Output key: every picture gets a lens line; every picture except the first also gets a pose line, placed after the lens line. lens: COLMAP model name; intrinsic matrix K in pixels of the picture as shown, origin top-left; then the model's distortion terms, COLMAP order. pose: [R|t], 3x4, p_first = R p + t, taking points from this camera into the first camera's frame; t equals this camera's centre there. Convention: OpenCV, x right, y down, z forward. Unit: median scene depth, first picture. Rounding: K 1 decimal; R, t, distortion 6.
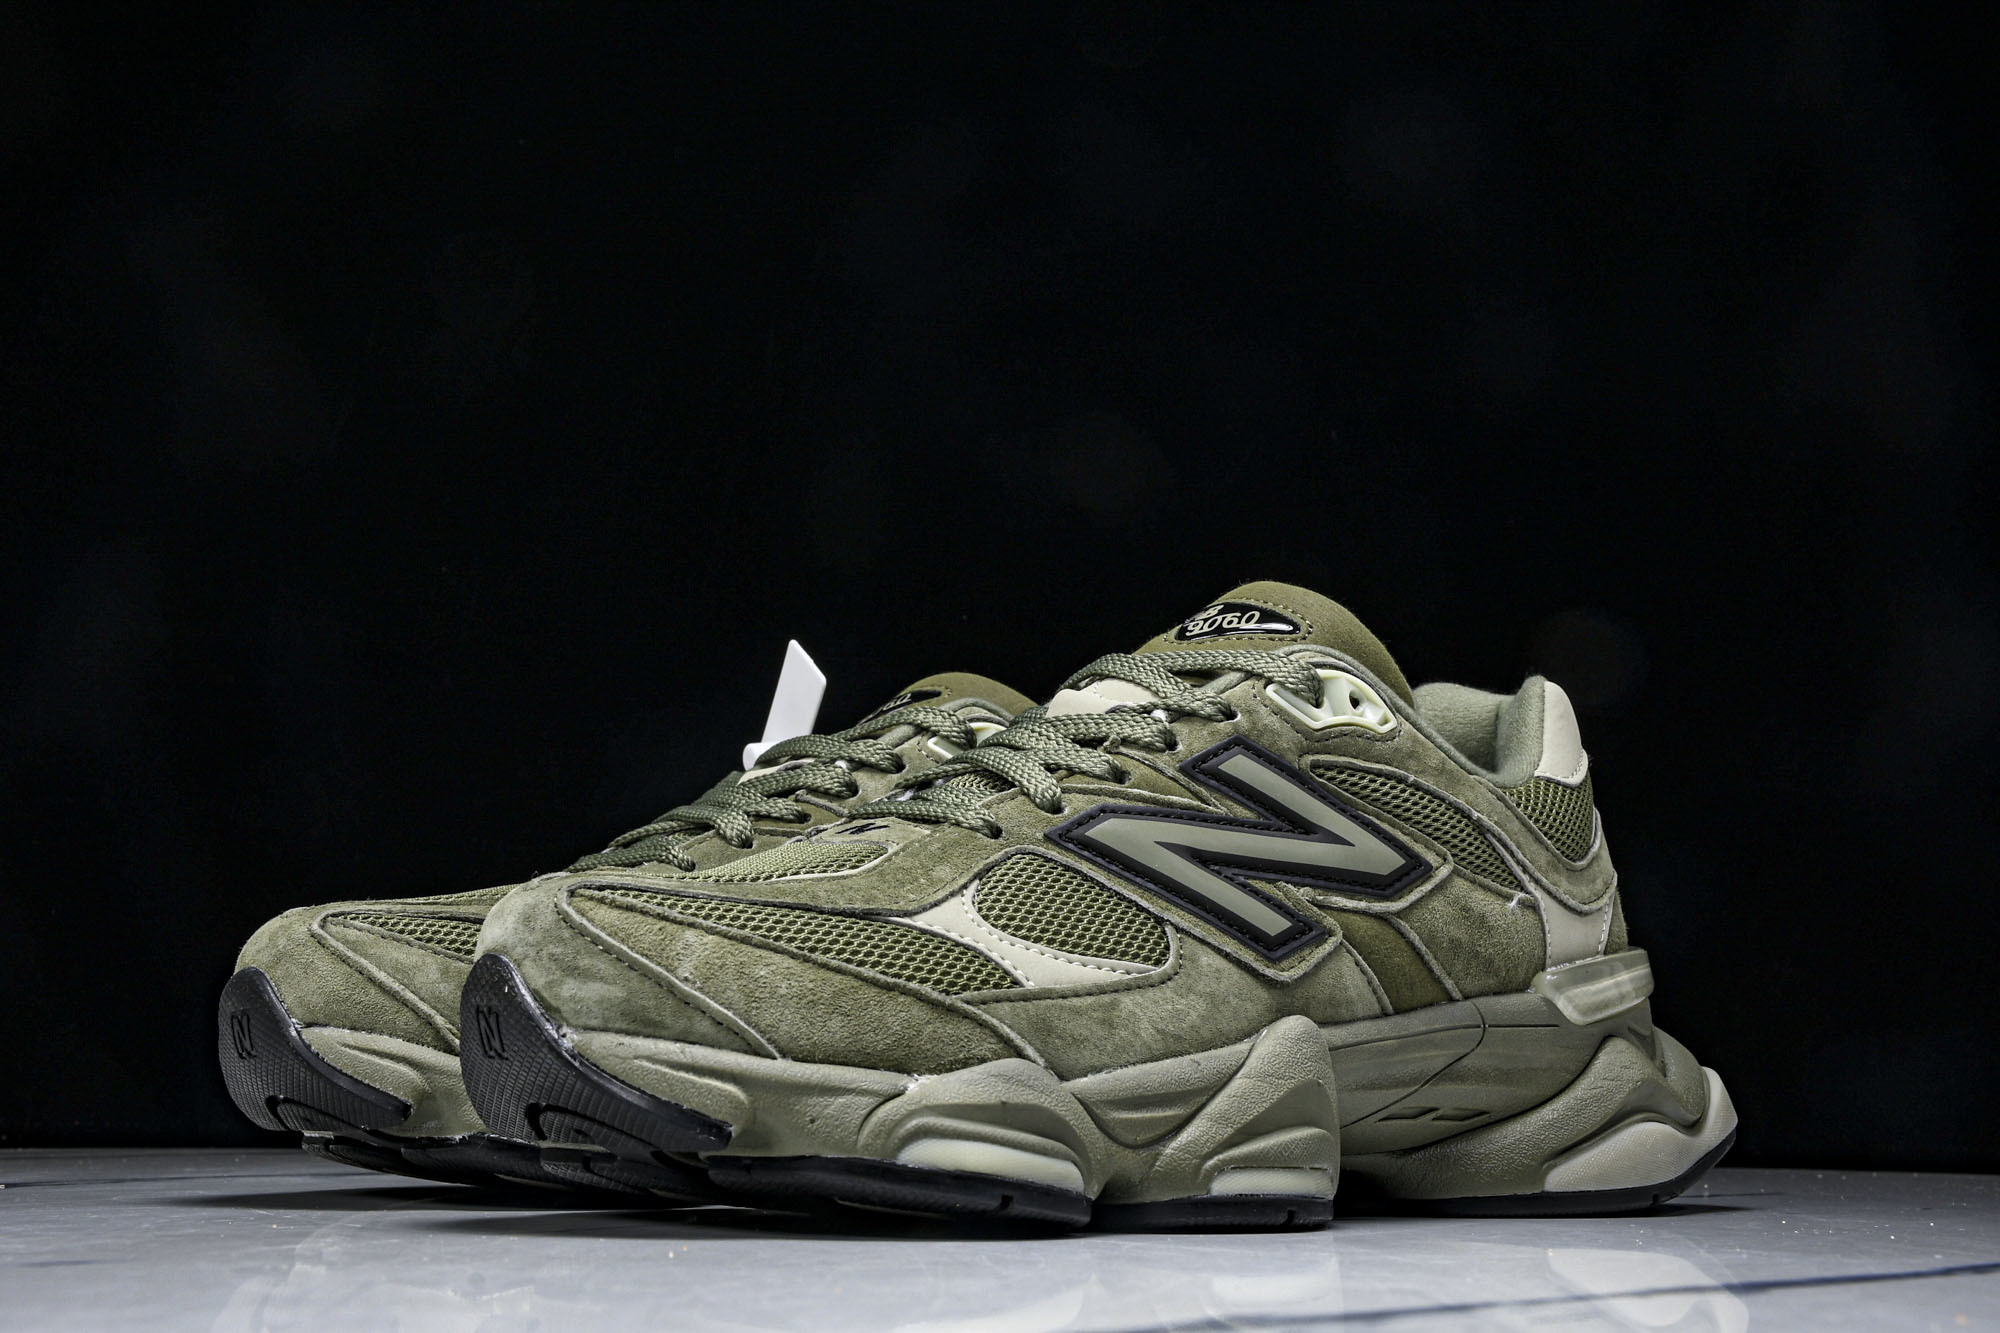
lens RADIAL K [[2509.1, 0, 1000.0], [0, 2509.1, 666.5], [0, 0, 1]] dist [-0.065311, 0.449285]
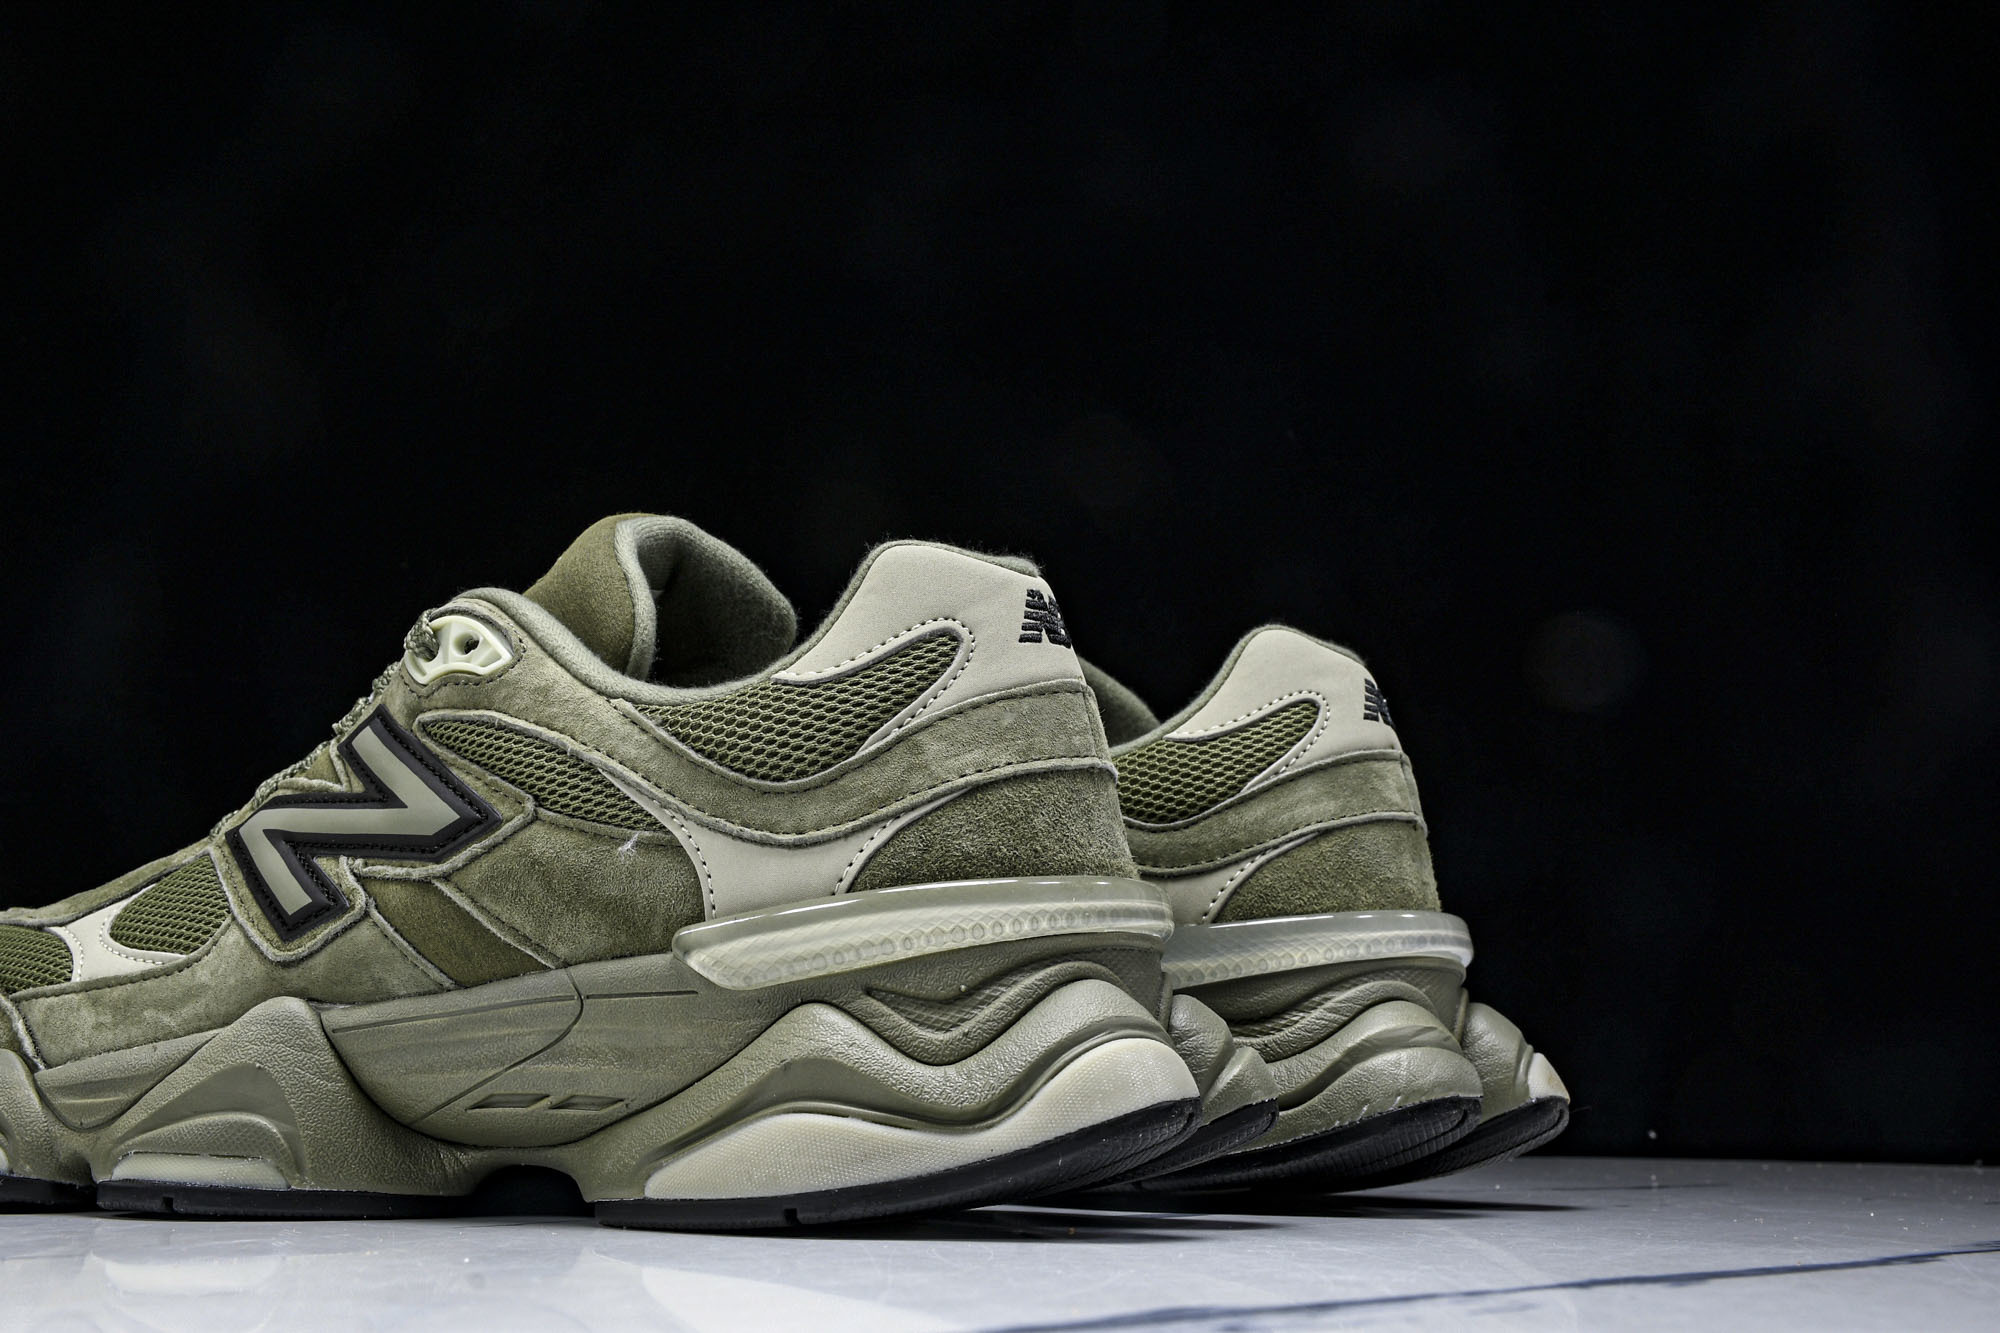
lens RADIAL K [[2509.1, 0, 1000.0], [0, 2509.1, 666.5], [0, 0, 1]] dist [-0.065311, 0.449285]
pose [[0.444866, -0.155597, -0.881978, 1.051912], [0.148989, 0.983927, -0.098433, 0.142975], [0.883118, -0.087616, 0.460898, 0.772180]]
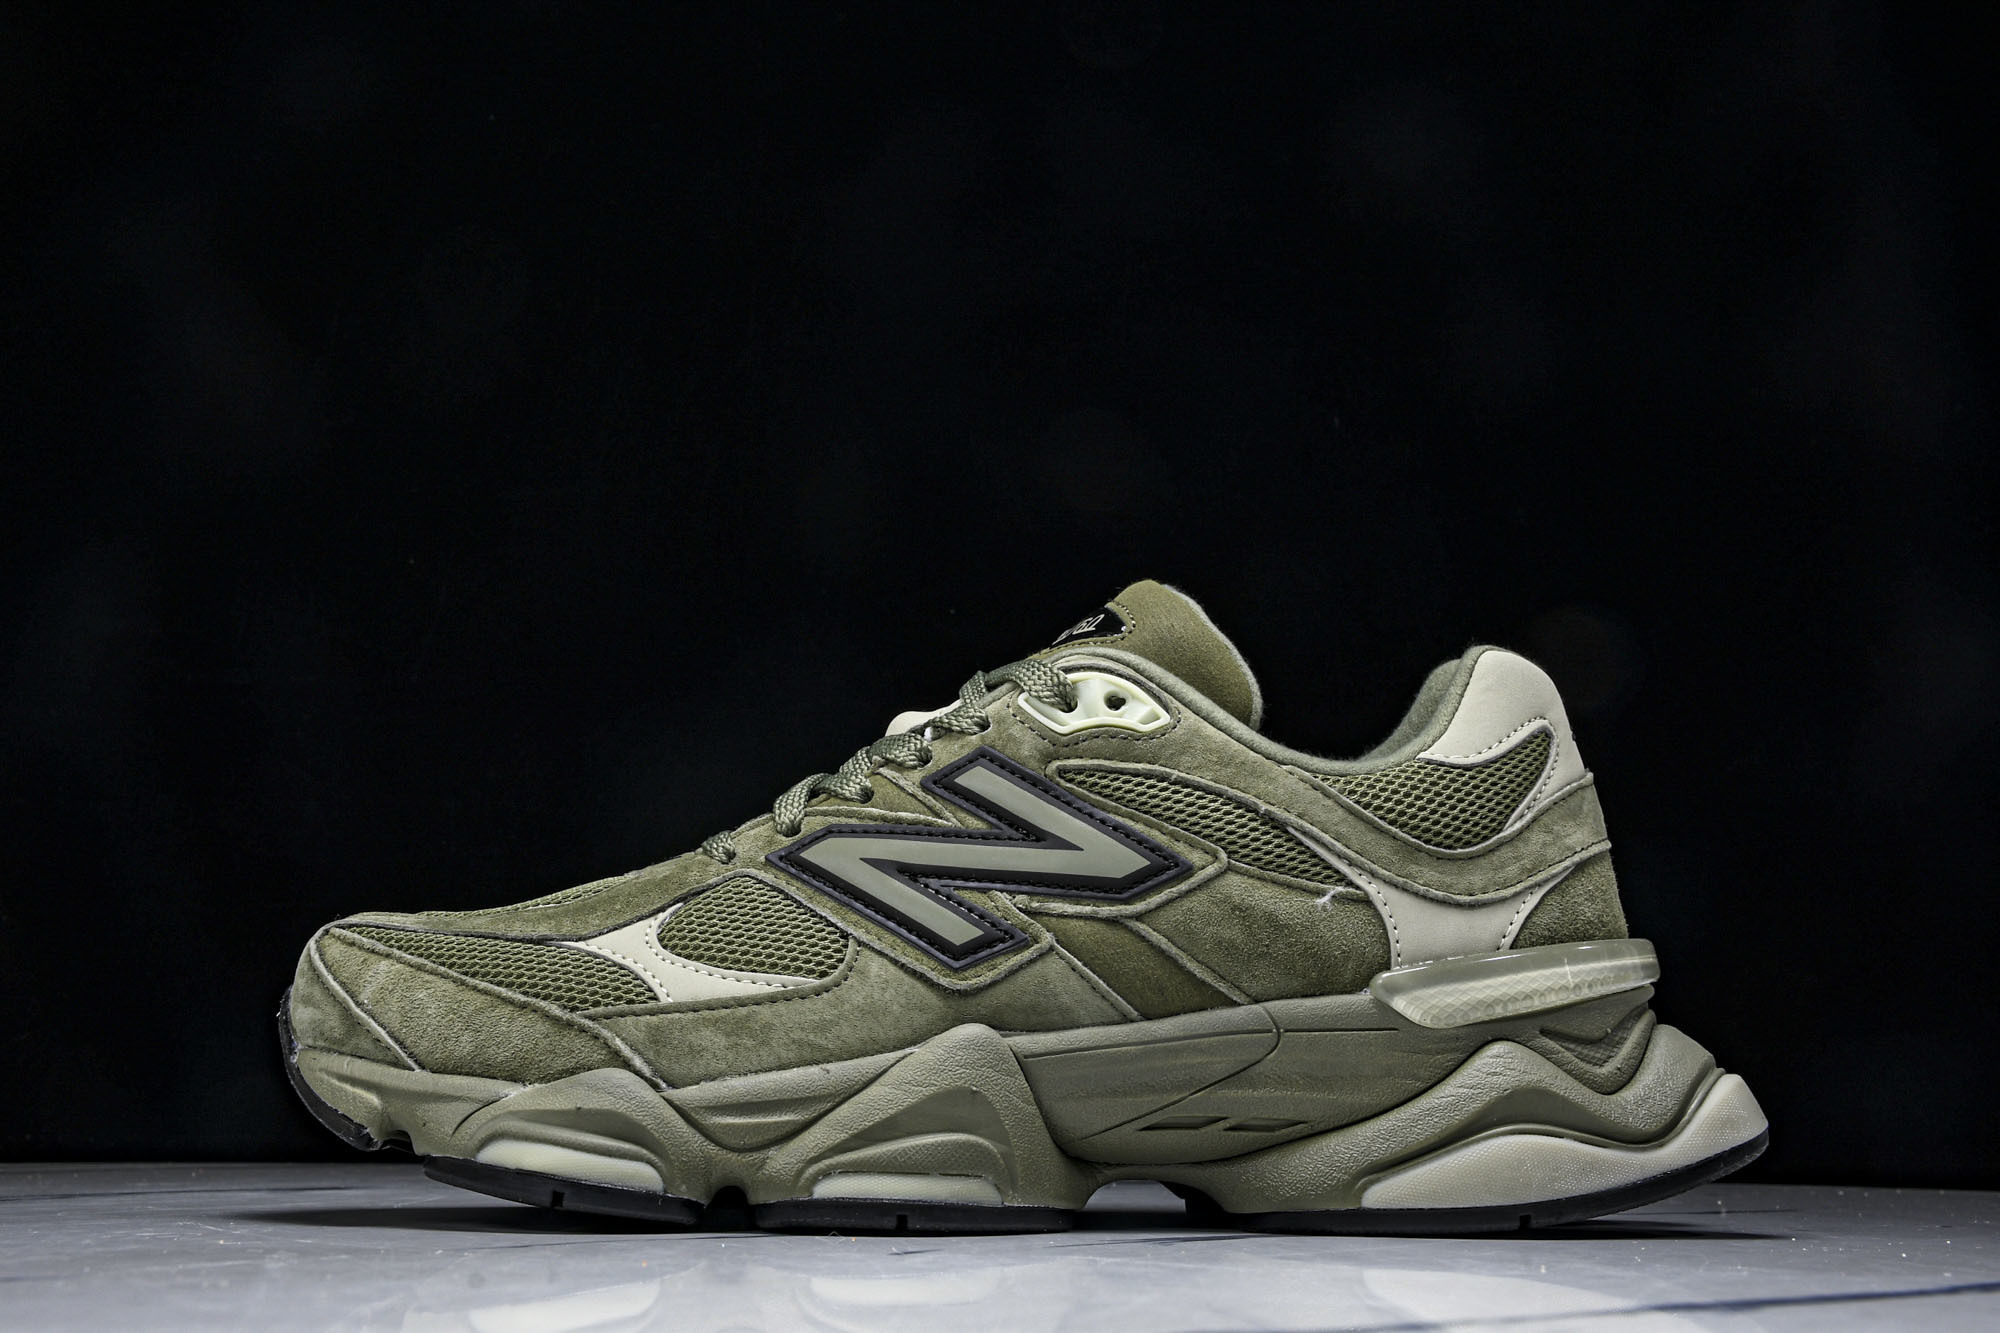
lens RADIAL K [[2593.2, 0, 1000.0], [0, 2593.2, 666.5], [0, 0, 1]] dist [0.003473, 0.050072]
pose [[0.829187, -0.095496, -0.550753, 0.682285], [0.092576, 0.995153, -0.033172, 0.030388], [0.551252, -0.023481, 0.834009, 0.131592]]
